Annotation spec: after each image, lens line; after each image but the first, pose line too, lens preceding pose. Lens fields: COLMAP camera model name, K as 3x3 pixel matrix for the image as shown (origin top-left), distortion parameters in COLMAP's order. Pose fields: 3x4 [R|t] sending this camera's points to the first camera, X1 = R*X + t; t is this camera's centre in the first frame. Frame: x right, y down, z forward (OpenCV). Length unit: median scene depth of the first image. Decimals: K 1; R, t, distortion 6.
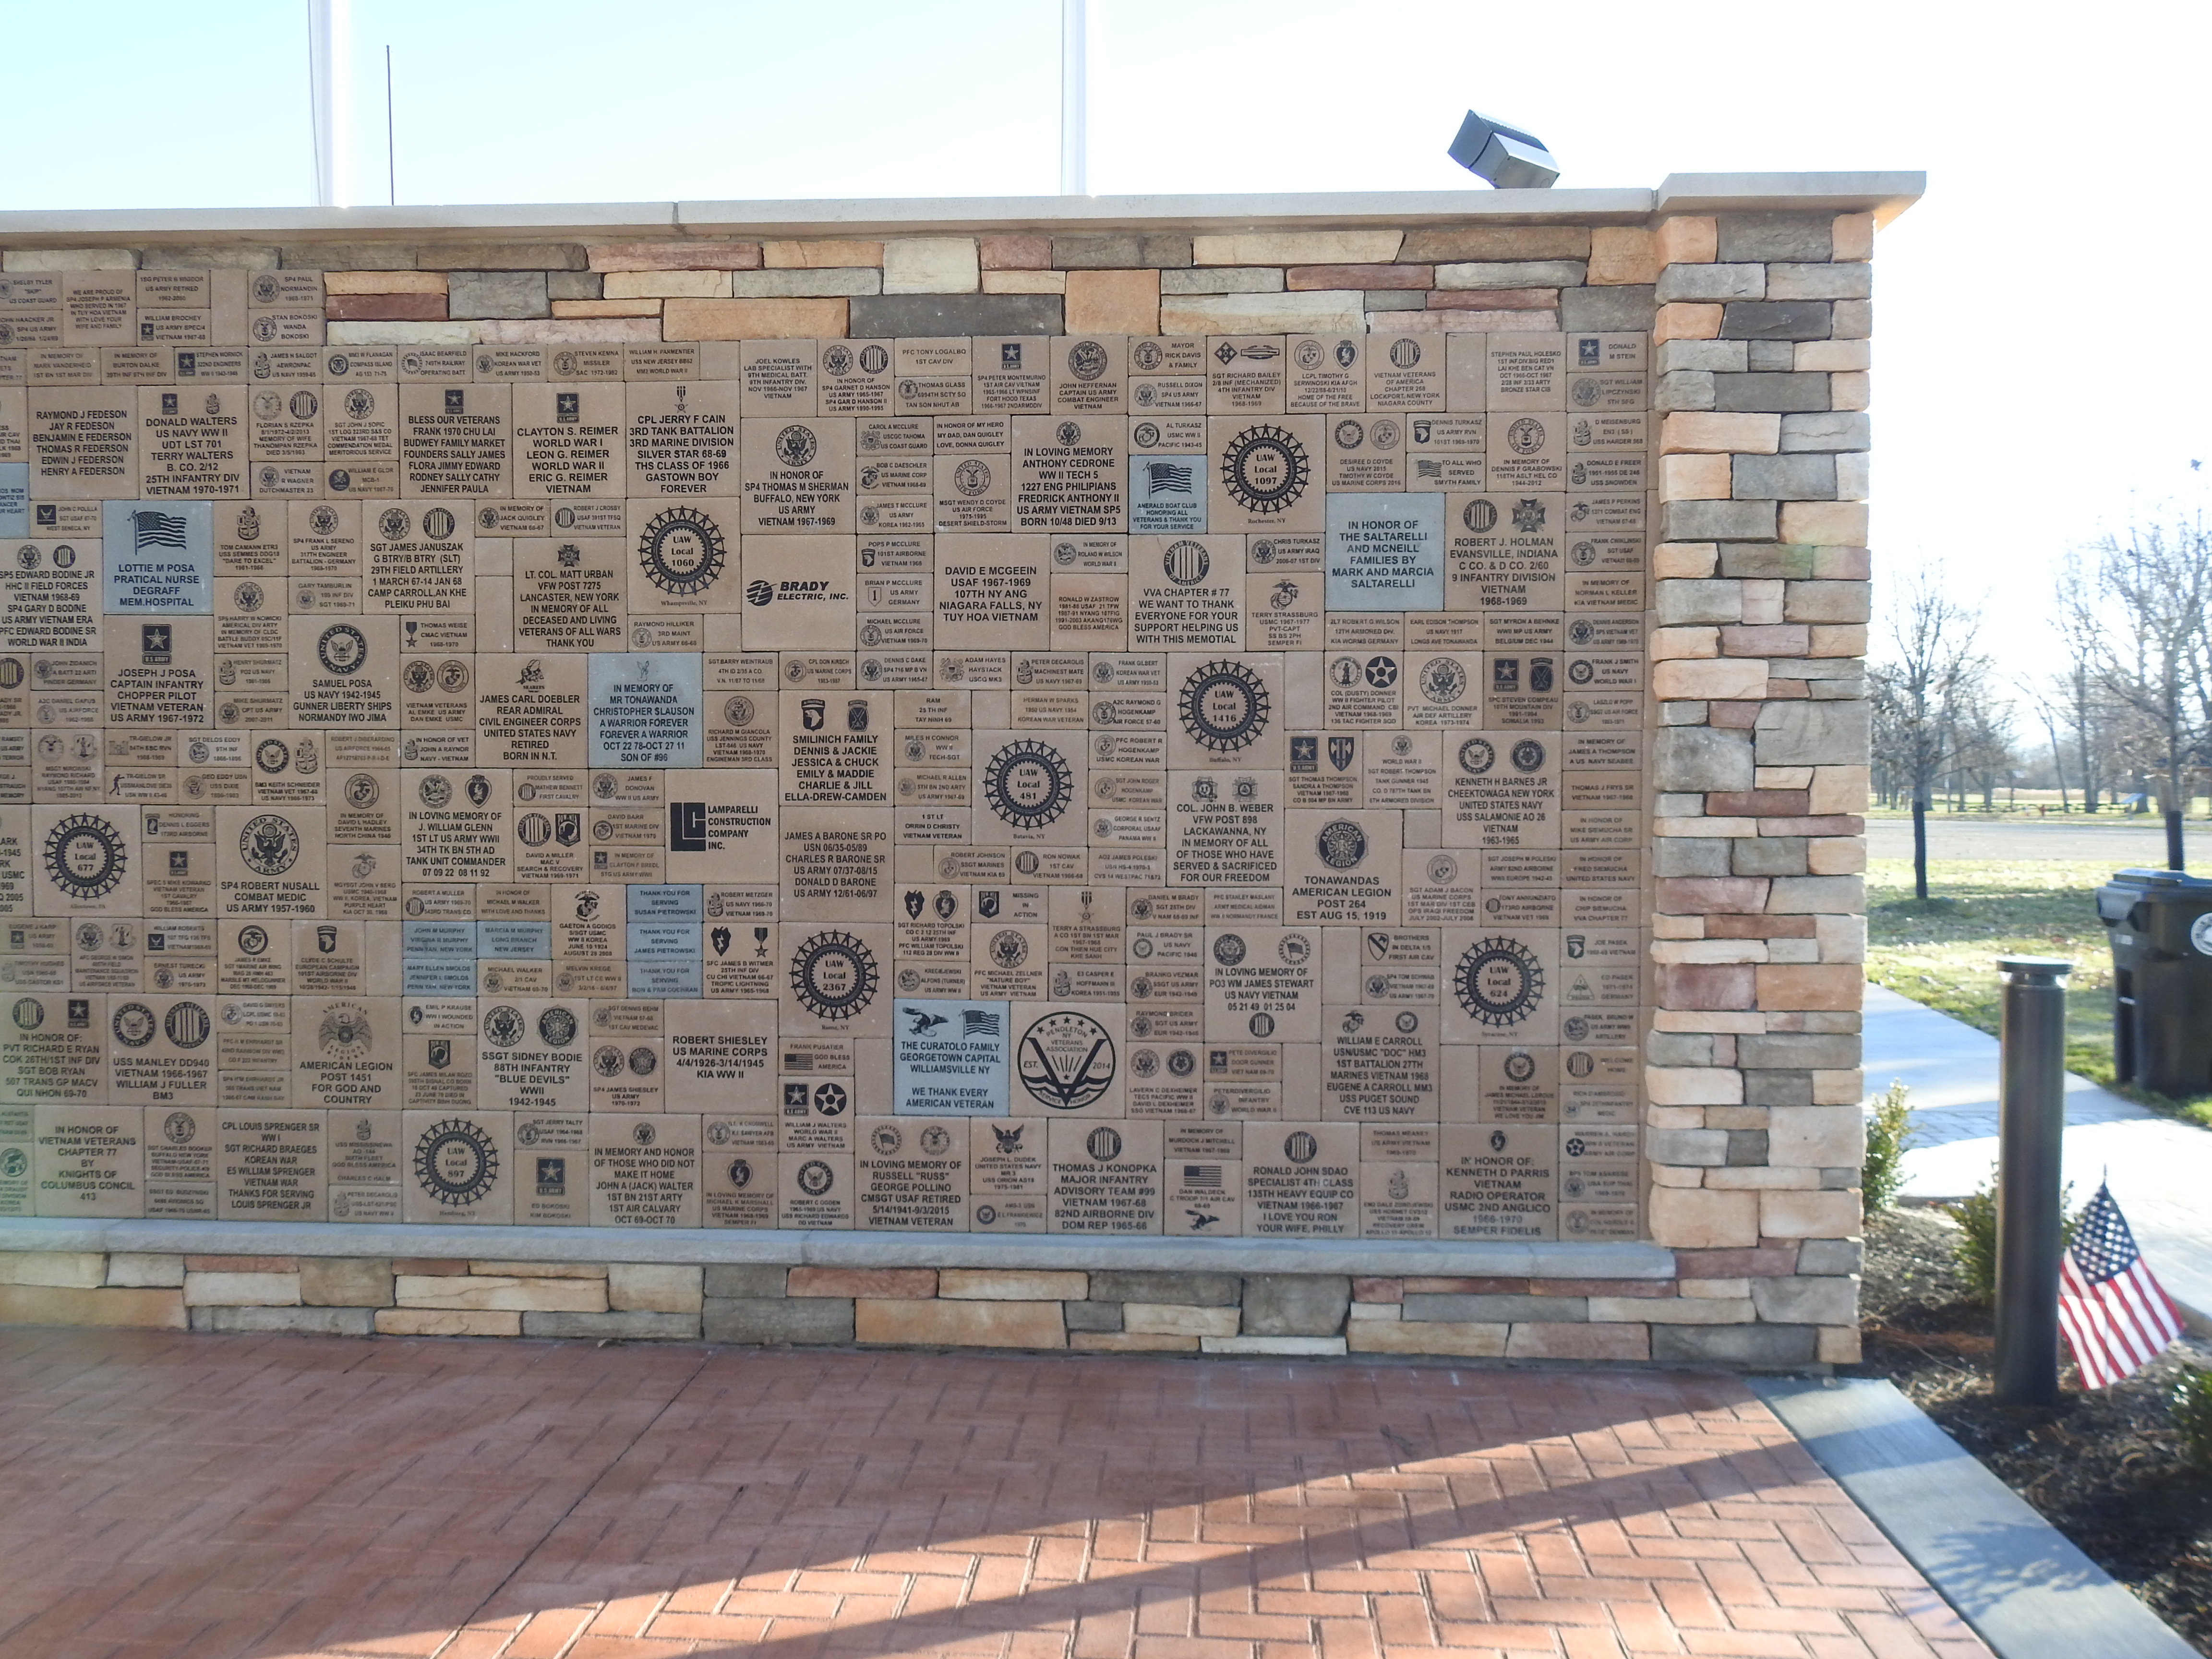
lens RADIAL K [[1906.9, 0, 1100.6], [0, 1906.9, 819.5], [0, 0, 1]] dist [0.001083, -0.005111]
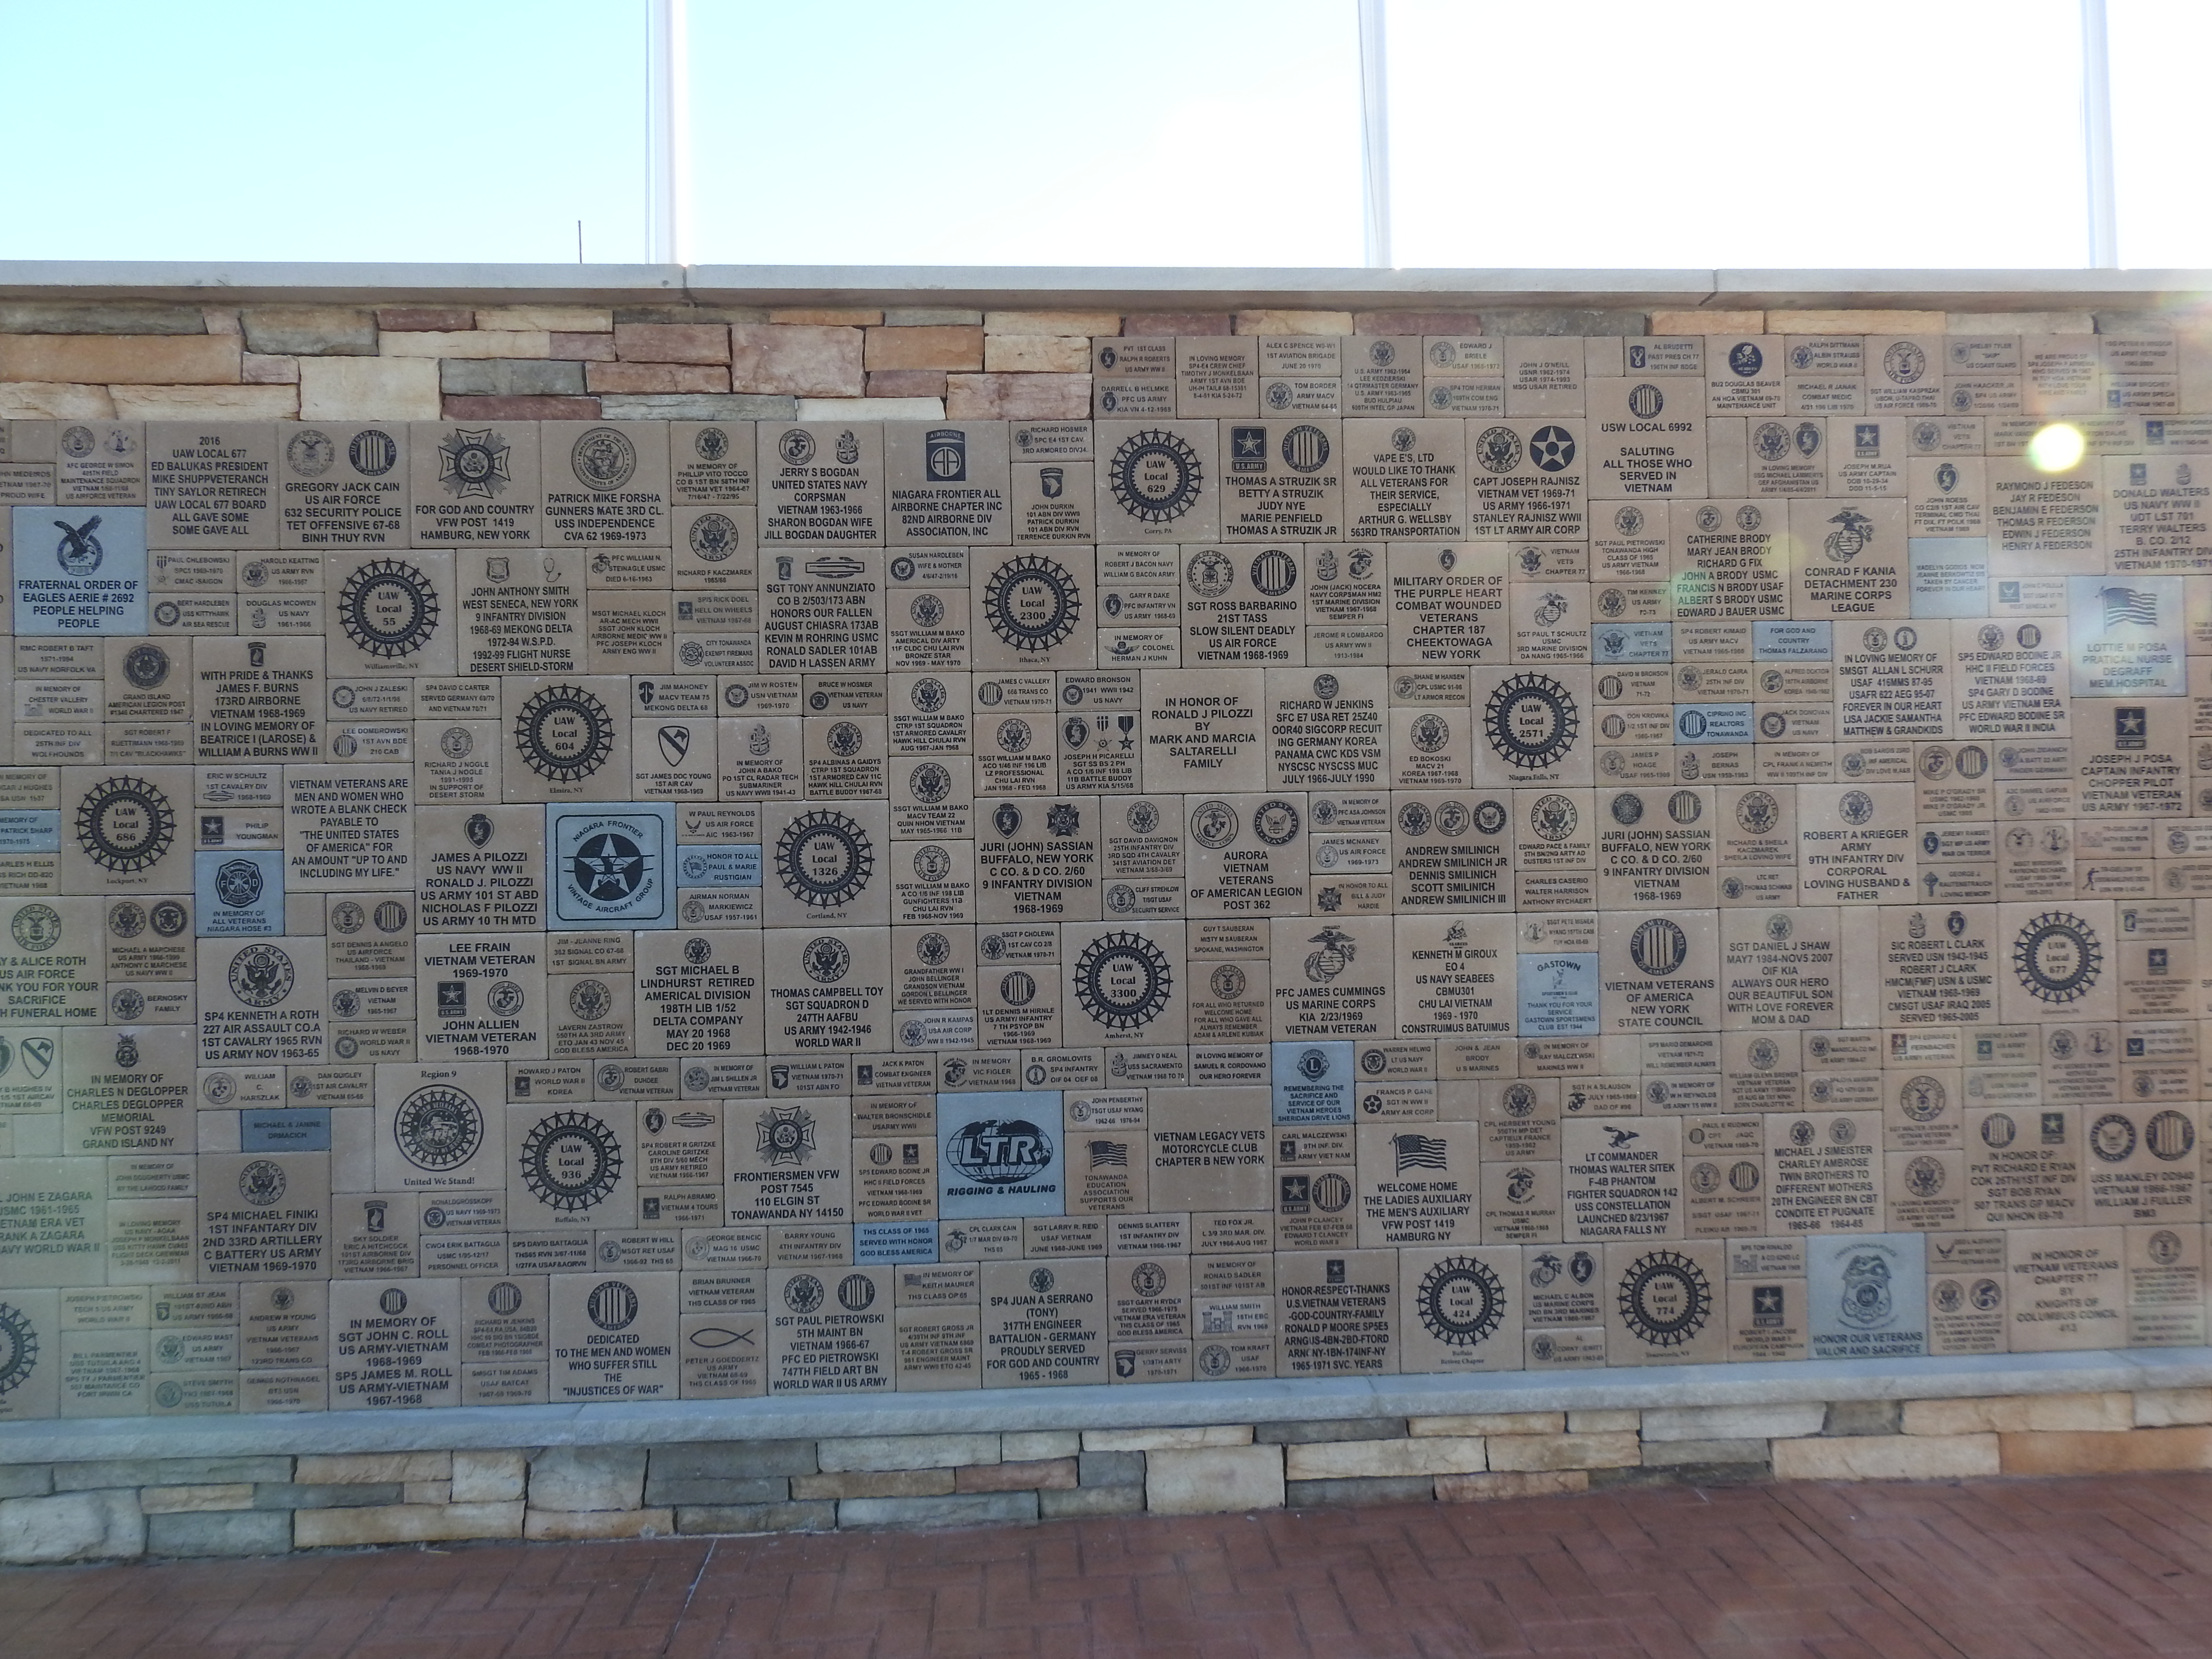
lens RADIAL K [[1575.5, 0, 1103.2], [0, 1575.5, 835.4], [0, 0, 1]] dist [0.003381, 0.003098]
pose [[0.993207, -0.023939, 0.113868, -1.081302], [0.028939, 0.998679, -0.042467, -0.020827], [-0.112701, 0.045473, 0.992588, 0.287369]]
